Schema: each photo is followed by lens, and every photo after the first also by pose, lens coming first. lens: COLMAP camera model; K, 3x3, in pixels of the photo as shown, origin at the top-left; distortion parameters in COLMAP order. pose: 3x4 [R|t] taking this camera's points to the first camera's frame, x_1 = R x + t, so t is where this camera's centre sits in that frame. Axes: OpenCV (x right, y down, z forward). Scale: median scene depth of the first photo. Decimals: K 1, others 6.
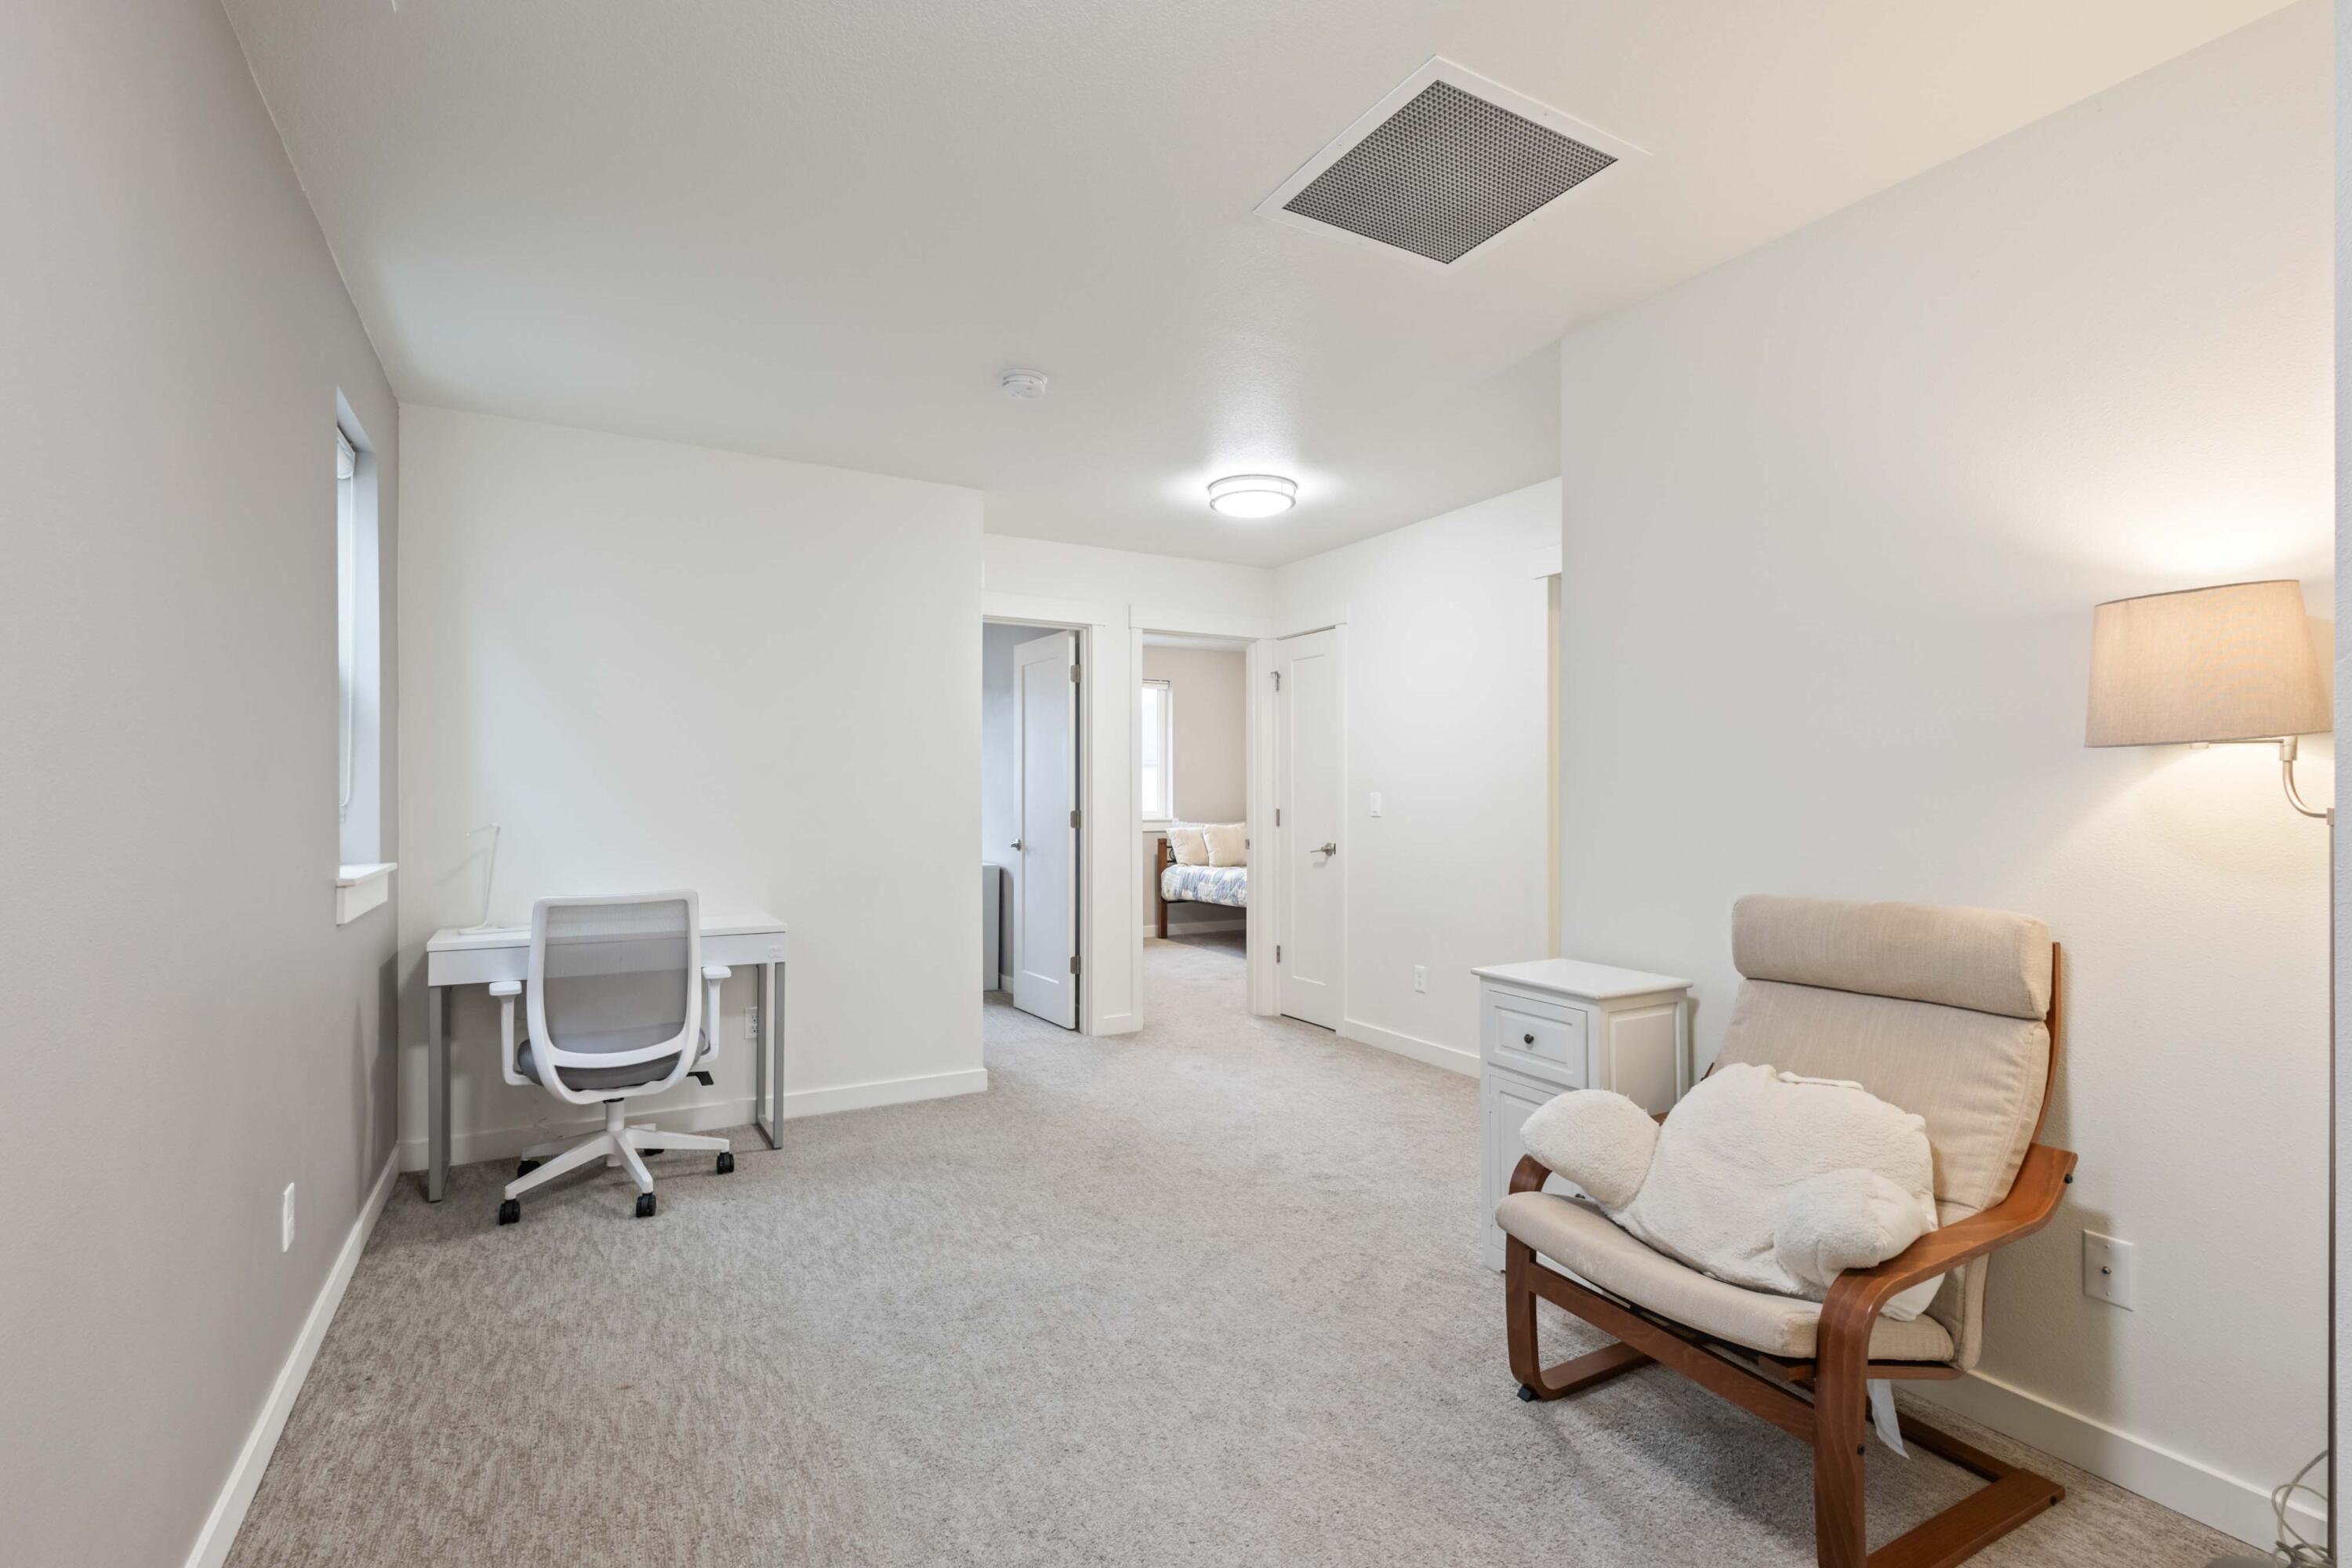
lens RADIAL K [[1084.0, 0, 1175.2], [0, 1084.0, 792.4], [0, 0, 1]] dist [0.005390, 0.000057]
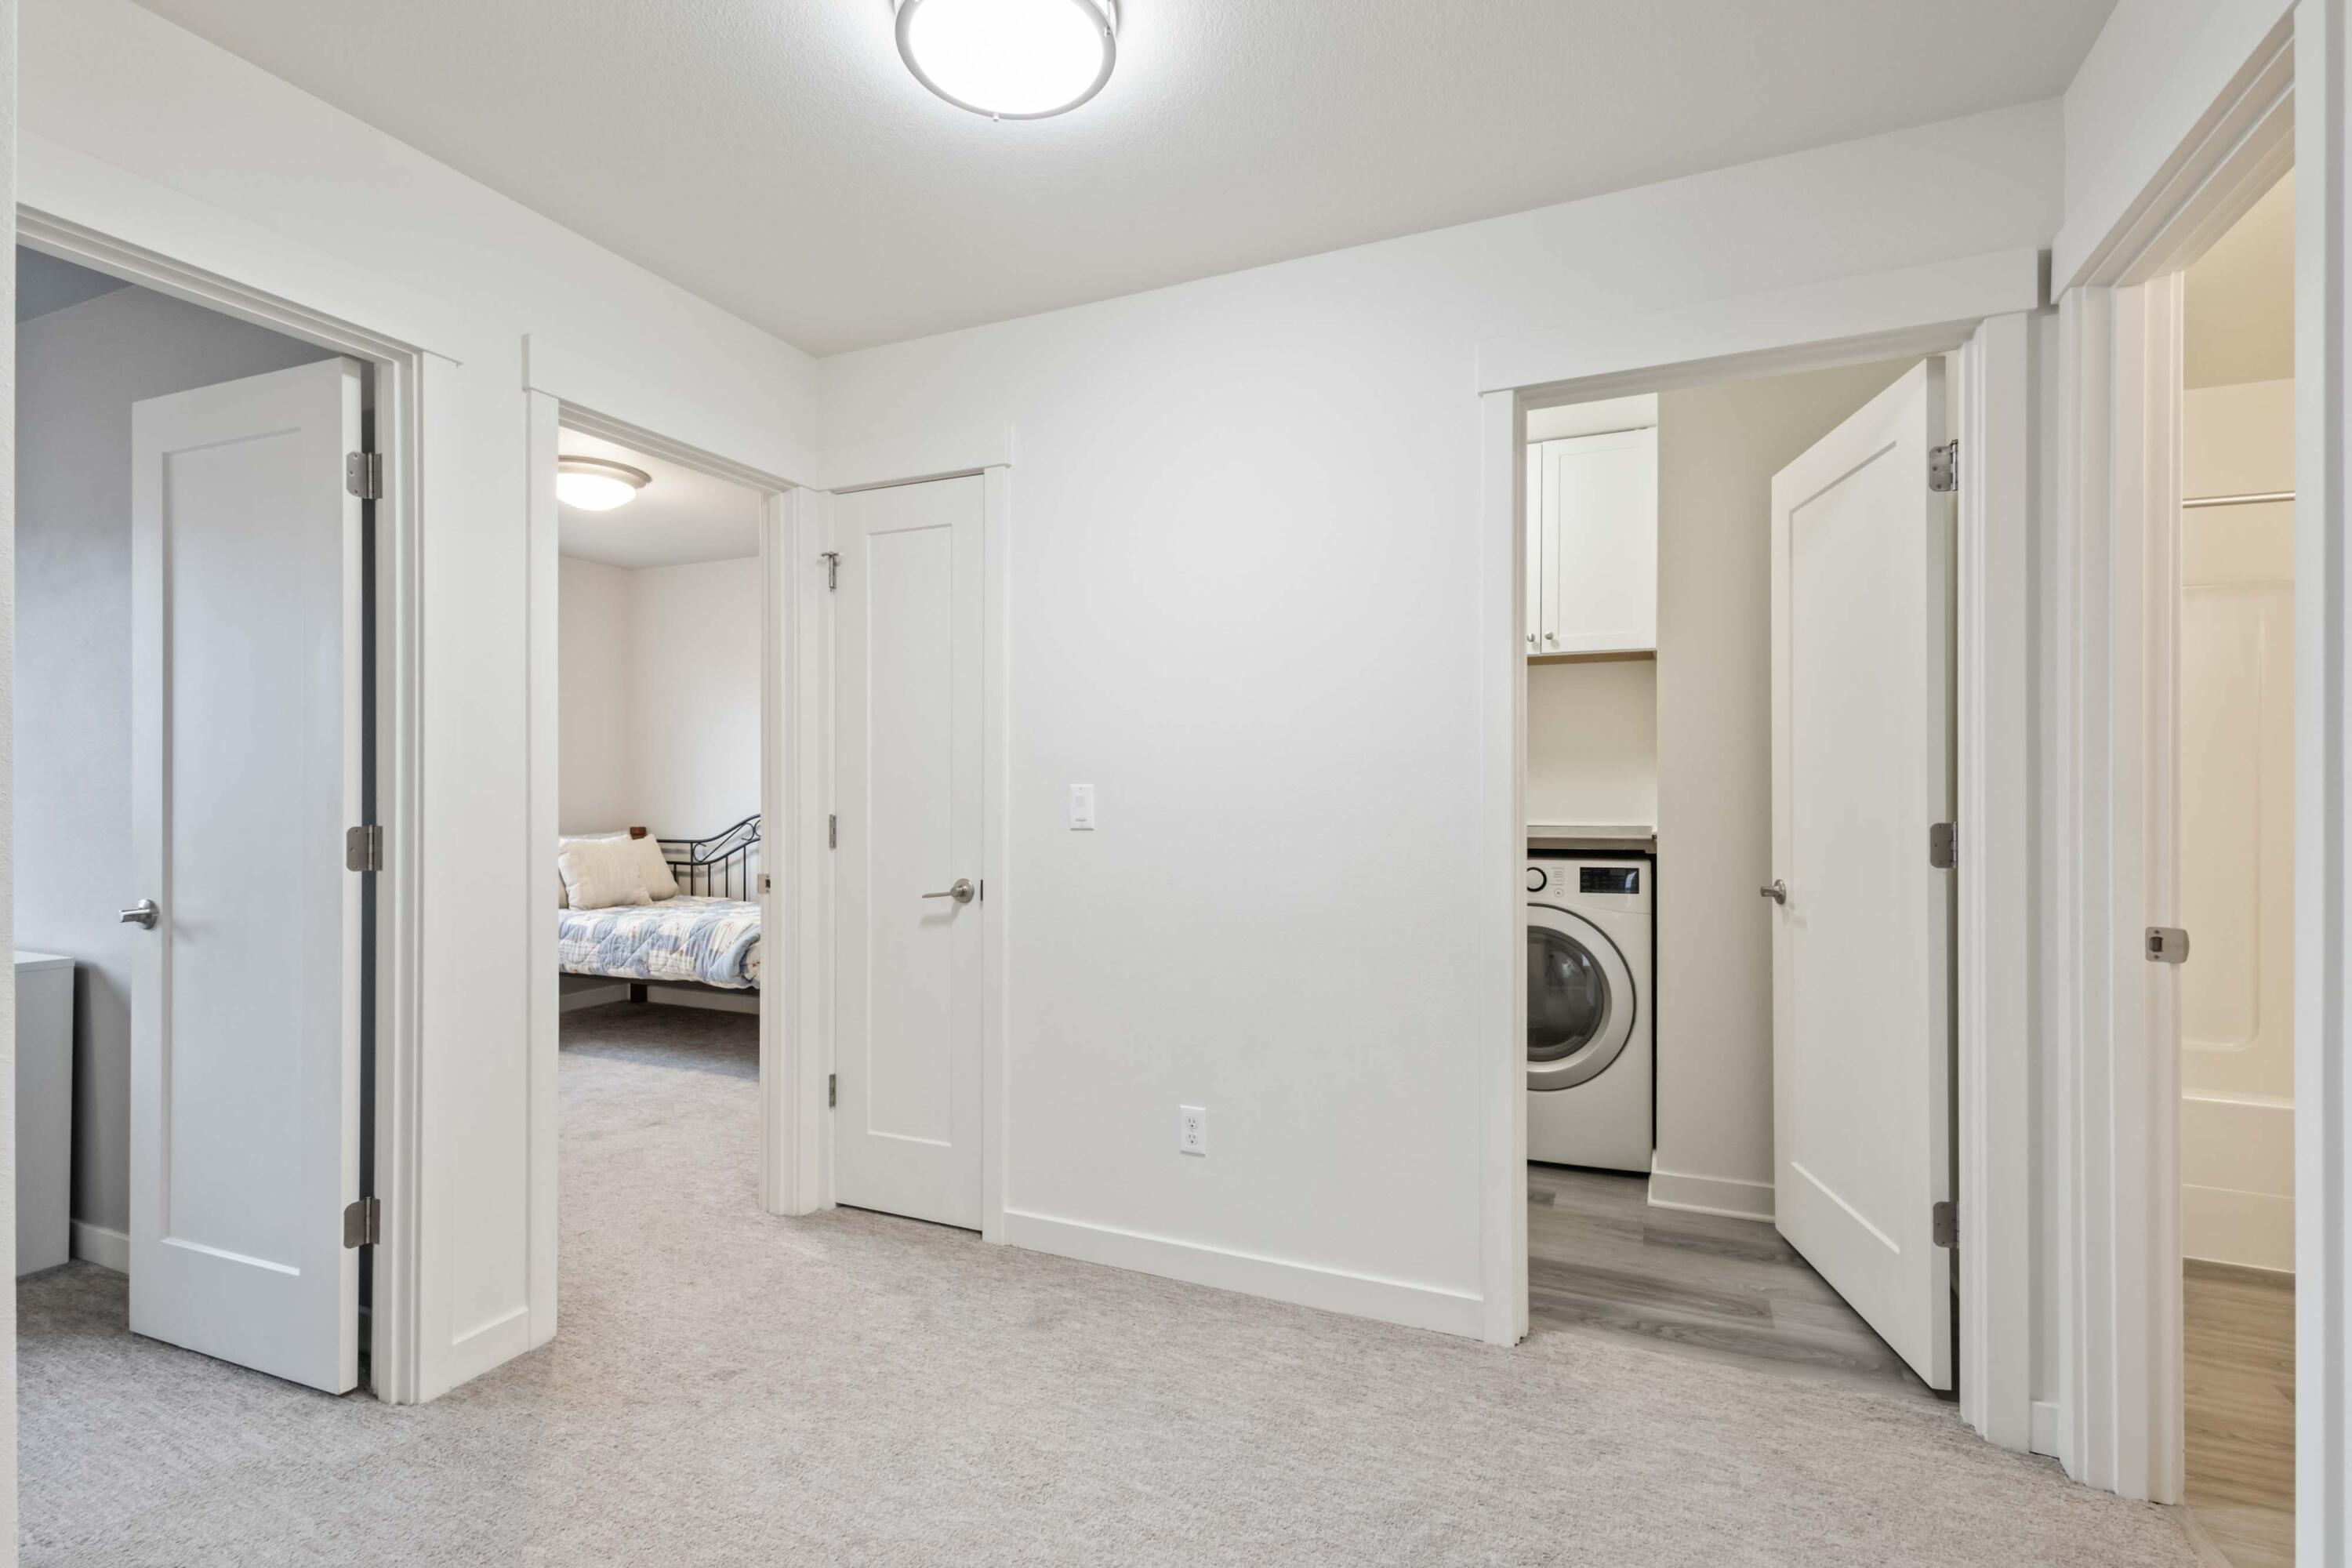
lens RADIAL K [[1084.0, 0, 1181.5], [0, 1084.0, 790.4], [0, 0, 1]] dist [0.005390, 0.000057]
pose [[0.800071, 0.001535, 0.599903, -0.081603], [-0.002820, 0.999995, 0.001202, 0.002019], [-0.599898, -0.002653, 0.800072, 0.456990]]
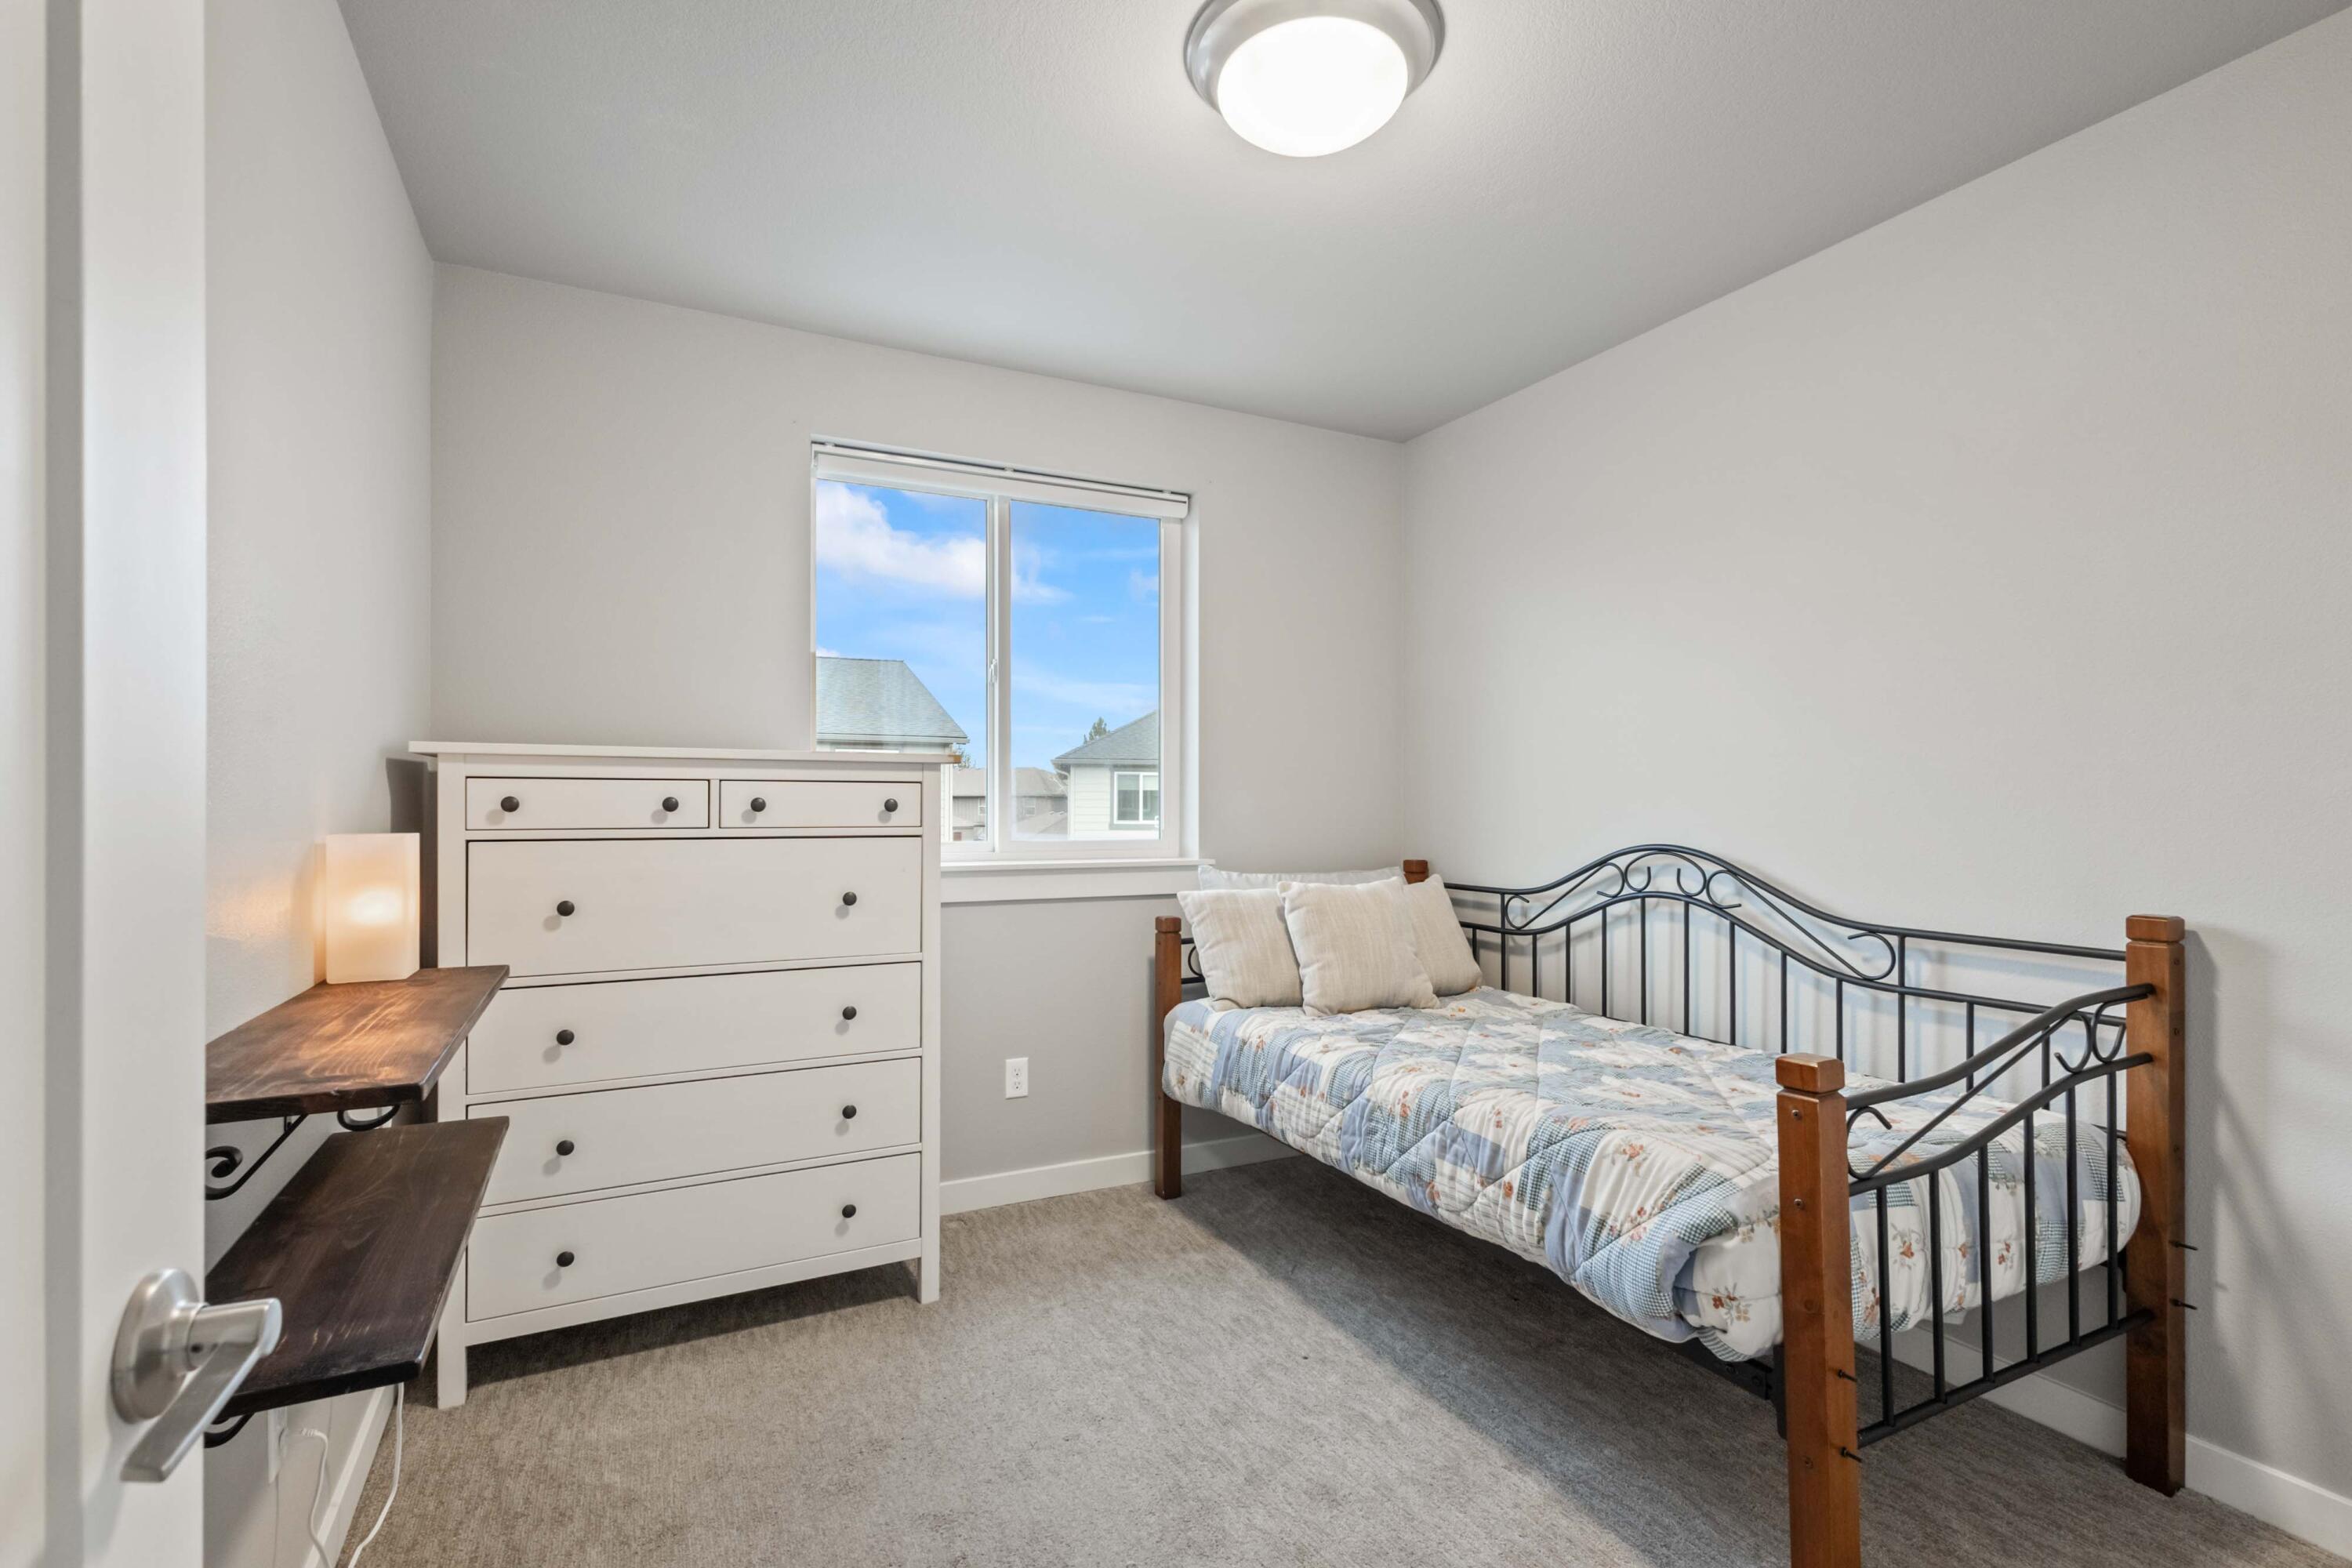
lens RADIAL K [[1084.0, 0, 1182.1], [0, 1084.0, 799.9], [0, 0, 1]] dist [0.005390, 0.000057]
pose [[0.999365, 0.004890, -0.035306, 0.007385], [-0.004858, 0.999988, 0.000985, 0.004928], [0.035310, -0.000813, 0.999376, 0.940688]]
